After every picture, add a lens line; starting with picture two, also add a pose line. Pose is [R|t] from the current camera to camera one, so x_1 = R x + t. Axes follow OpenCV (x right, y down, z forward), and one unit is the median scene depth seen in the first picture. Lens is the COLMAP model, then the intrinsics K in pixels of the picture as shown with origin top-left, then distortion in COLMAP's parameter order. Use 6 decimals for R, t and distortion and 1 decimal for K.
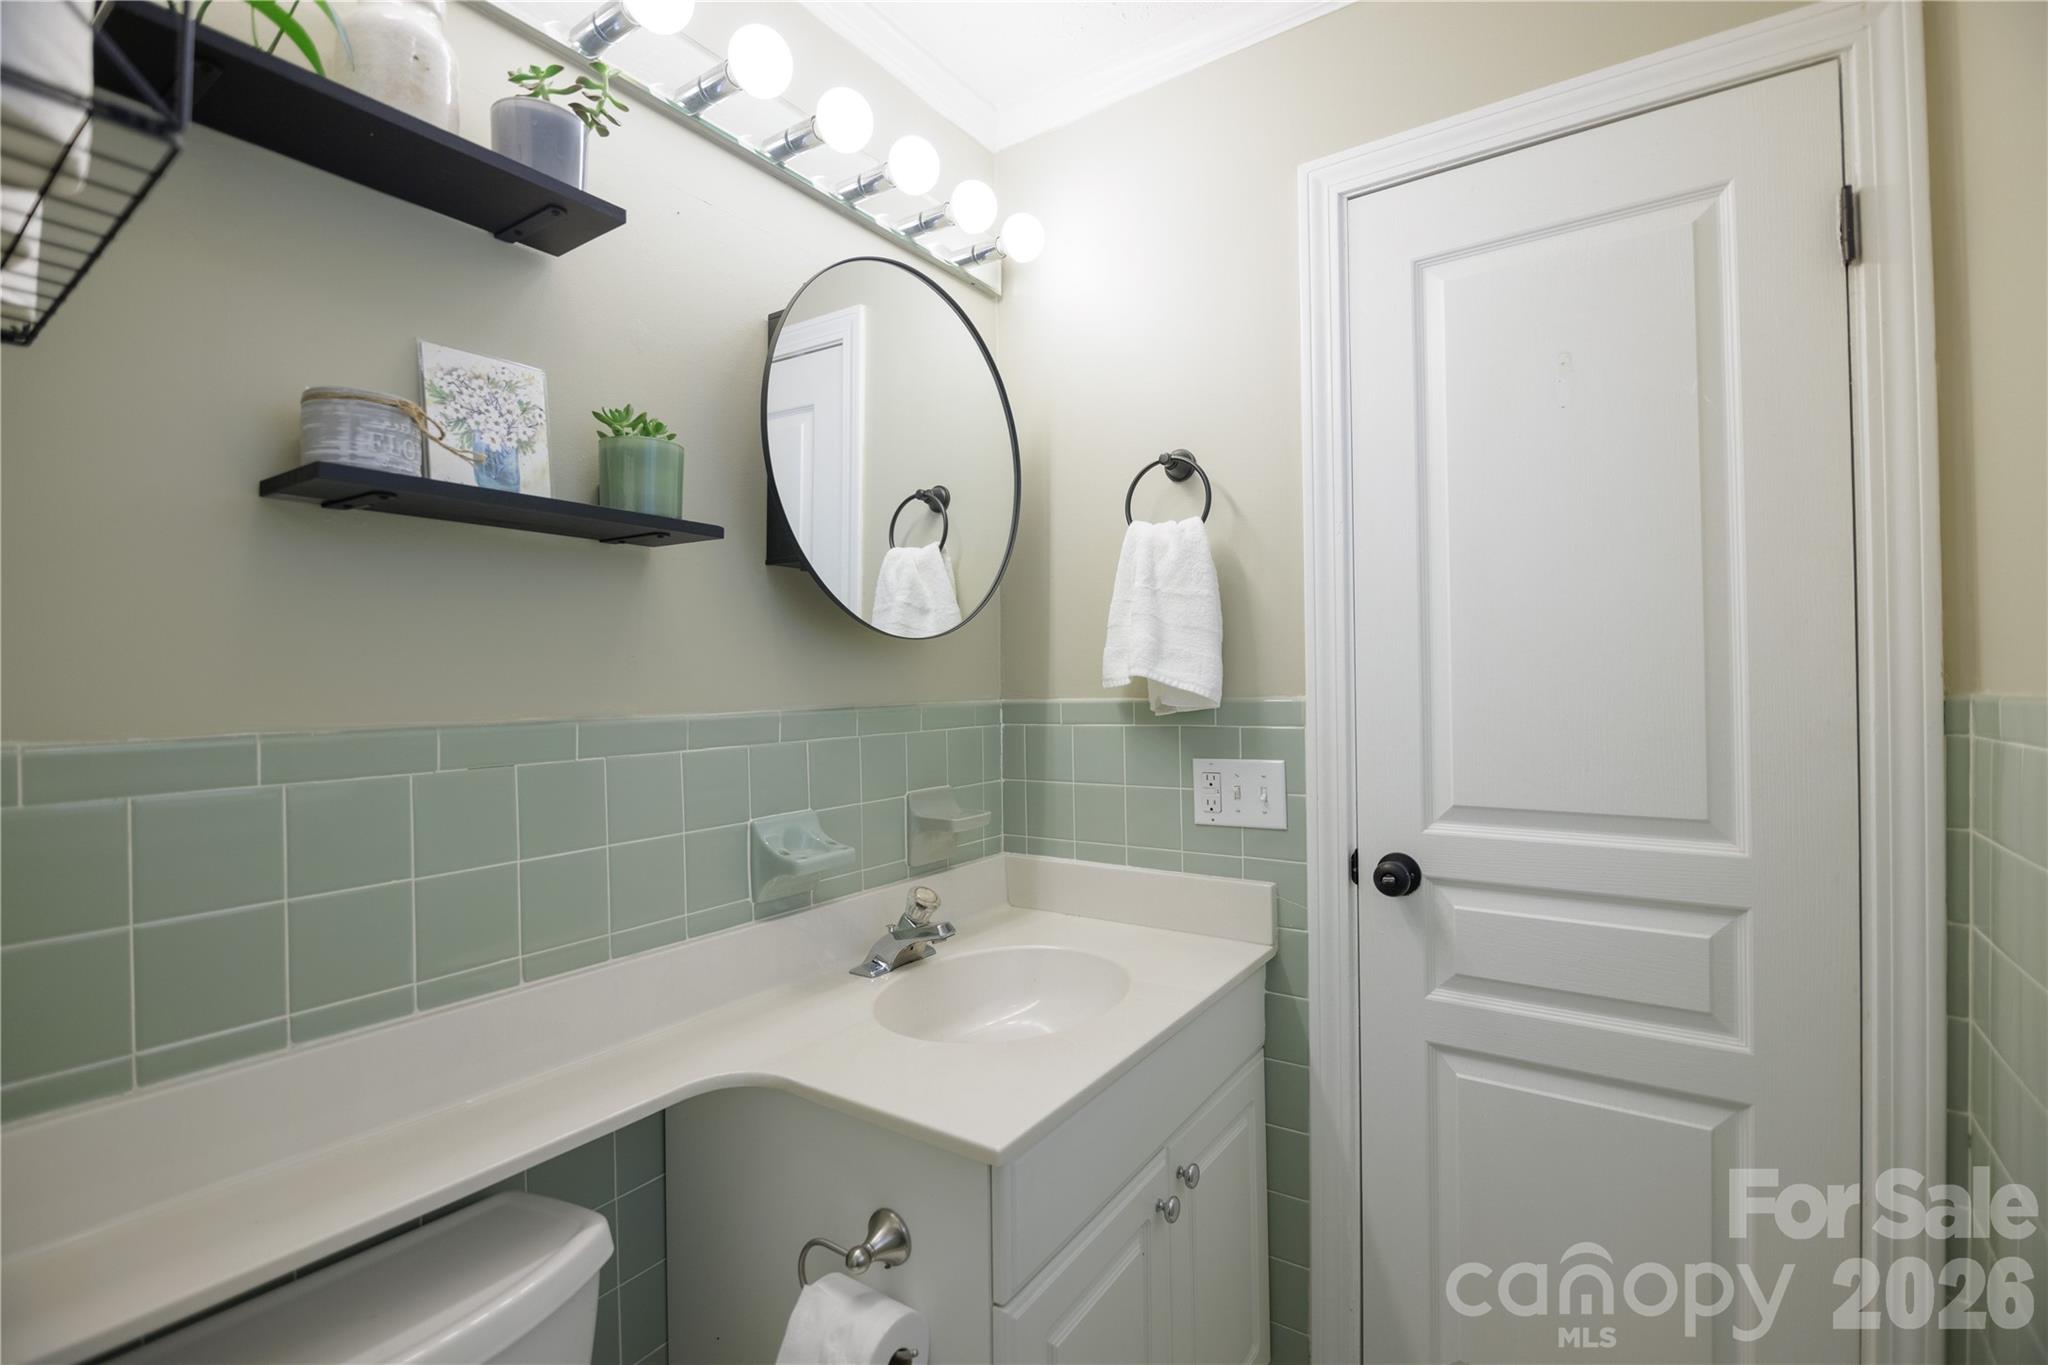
lens RADIAL K [[913.4, 0, 1022.1], [0, 913.4, 675.0], [0, 0, 1]] dist [-0.015124, -0.000927]
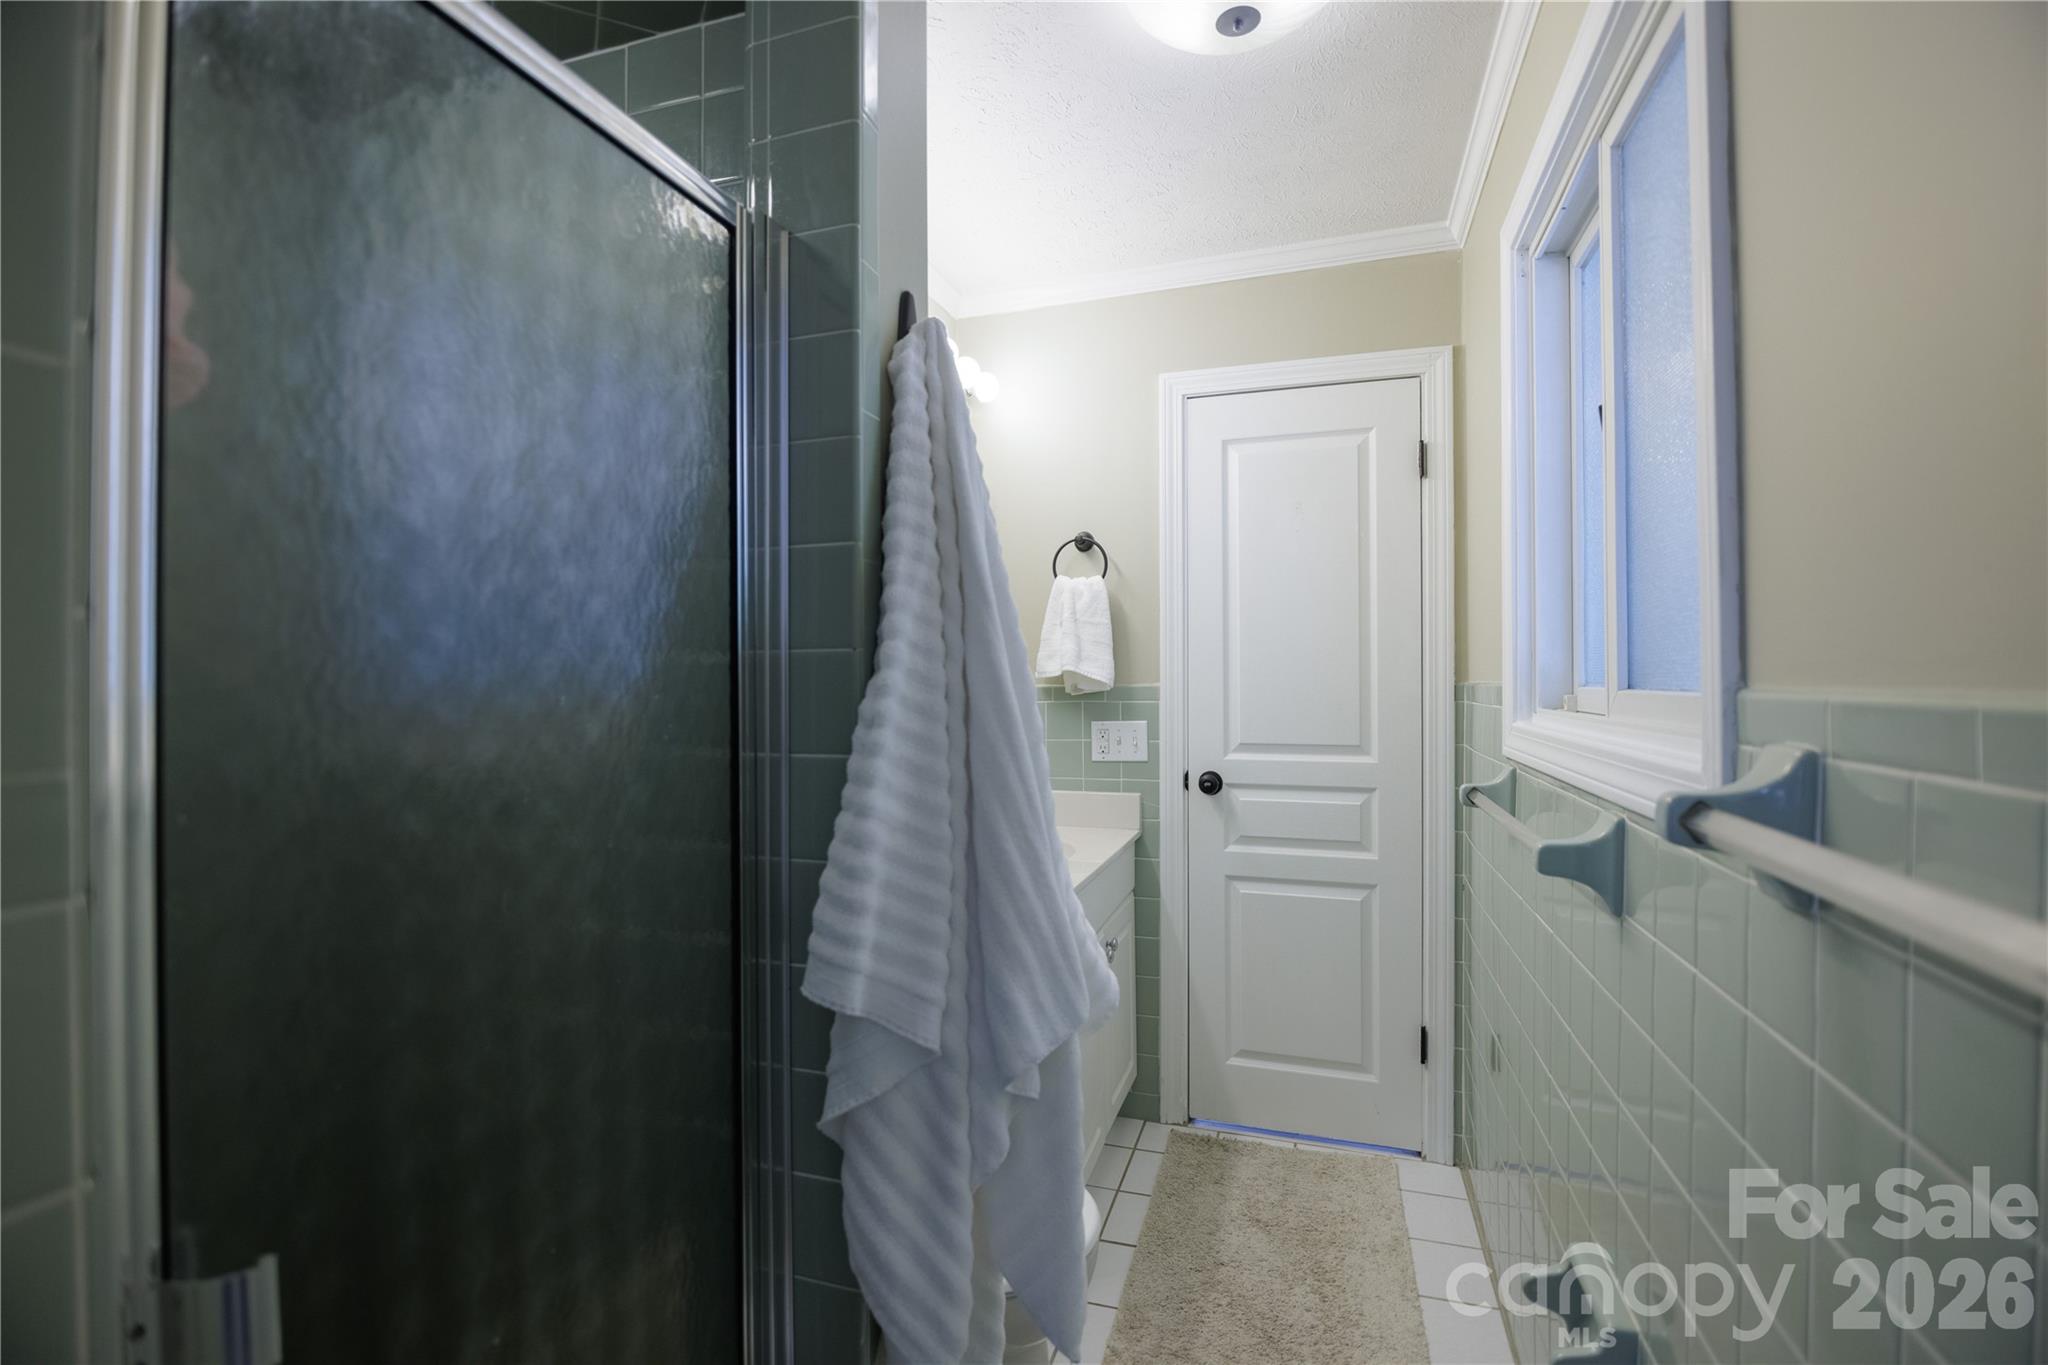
lens RADIAL K [[913.4, 0, 1023.7], [0, 913.4, 679.5], [0, 0, 1]] dist [-0.015124, -0.000927]
pose [[0.959610, 0.007905, 0.281223, -0.419103], [-0.009712, 0.999940, 0.005030, 0.009717], [-0.281166, -0.007558, 0.959629, -0.579668]]
